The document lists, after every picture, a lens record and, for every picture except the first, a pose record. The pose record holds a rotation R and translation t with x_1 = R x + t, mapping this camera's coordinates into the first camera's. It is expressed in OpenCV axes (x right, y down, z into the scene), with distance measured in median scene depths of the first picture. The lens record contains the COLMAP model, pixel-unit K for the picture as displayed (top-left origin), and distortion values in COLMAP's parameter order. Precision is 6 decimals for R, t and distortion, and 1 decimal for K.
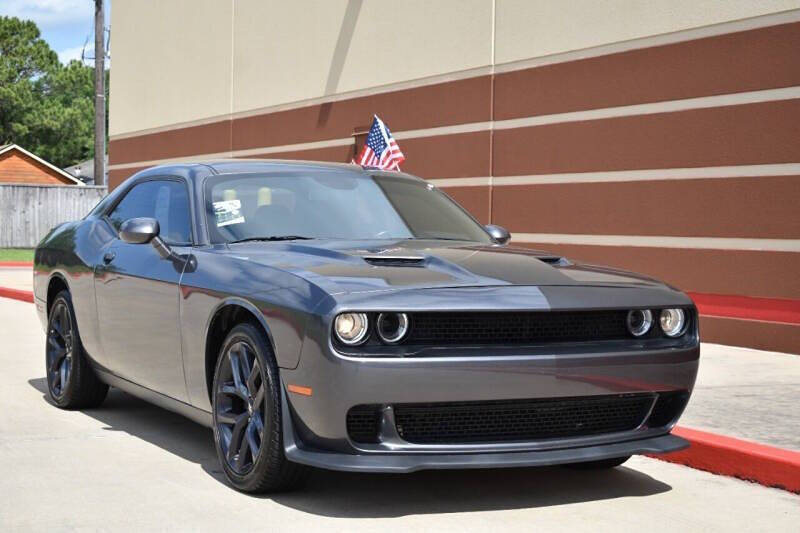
lens RADIAL K [[1484.6, 0, 417.7], [0, 1484.6, 268.9], [0, 0, 1]] dist [-0.002552, 0.000000]
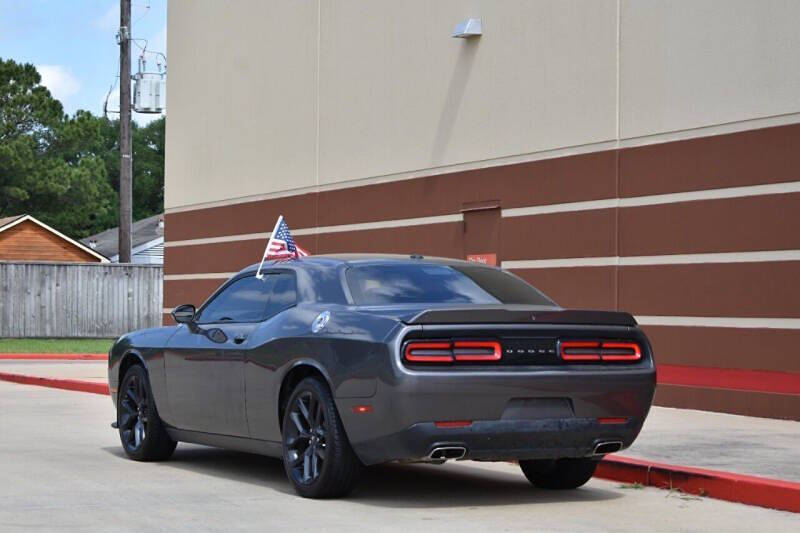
lens RADIAL K [[1892.5, 0, 401.6], [0, 1892.5, 262.1], [0, 0, 1]] dist [0.085655, 0.000000]
pose [[0.998963, -0.008309, -0.044762, -0.062975], [0.005923, 0.998568, -0.053166, 0.009404], [0.045139, 0.052846, 0.997582, -0.398786]]
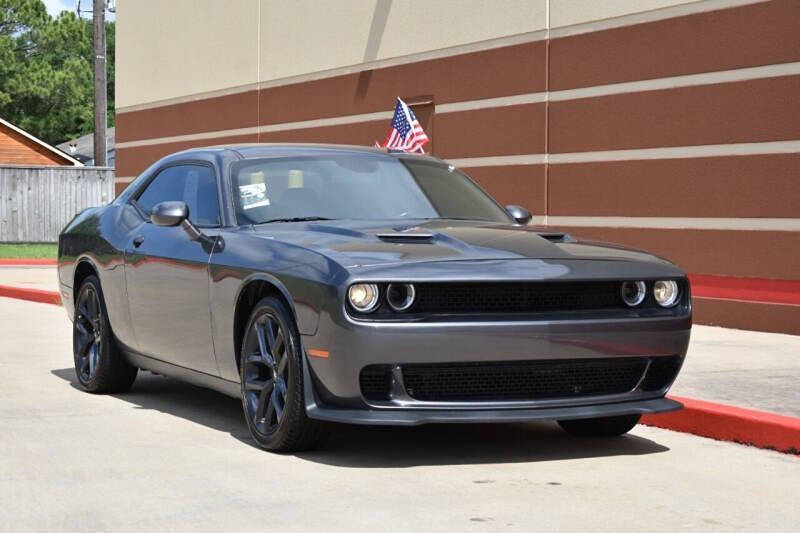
lens RADIAL K [[1892.5, 0, 400.9], [0, 1892.5, 271.7], [0, 0, 1]] dist [0.085655, 0.000000]
pose [[0.998647, -0.008321, -0.051338, 0.036454], [0.008426, 0.999963, 0.001828, 0.011659], [0.051321, -0.002259, 0.998680, -0.272343]]
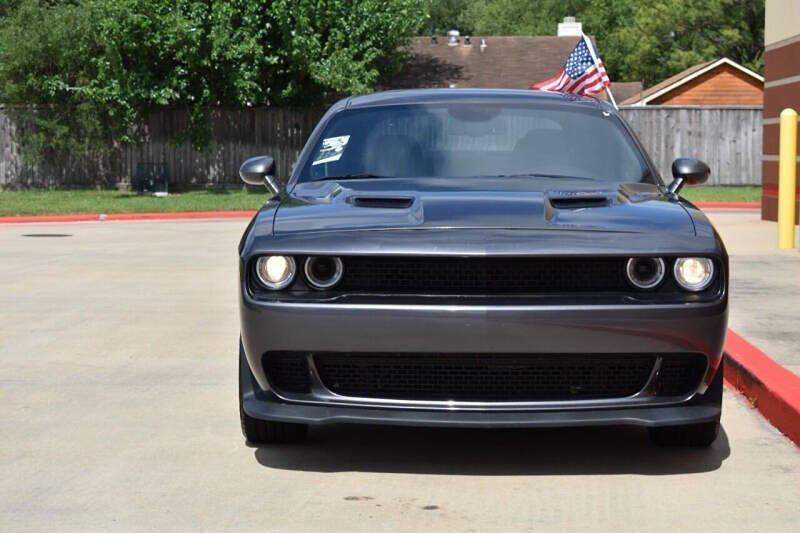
lens RADIAL K [[1892.5, 0, 397.5], [0, 1892.5, 266.4], [0, 0, 1]] dist [0.085655, 0.000000]
pose [[0.880292, 0.015002, -0.474195, 0.385537], [-0.001226, 0.999569, 0.029348, 0.000376], [0.474431, -0.025253, 0.879930, -0.023501]]
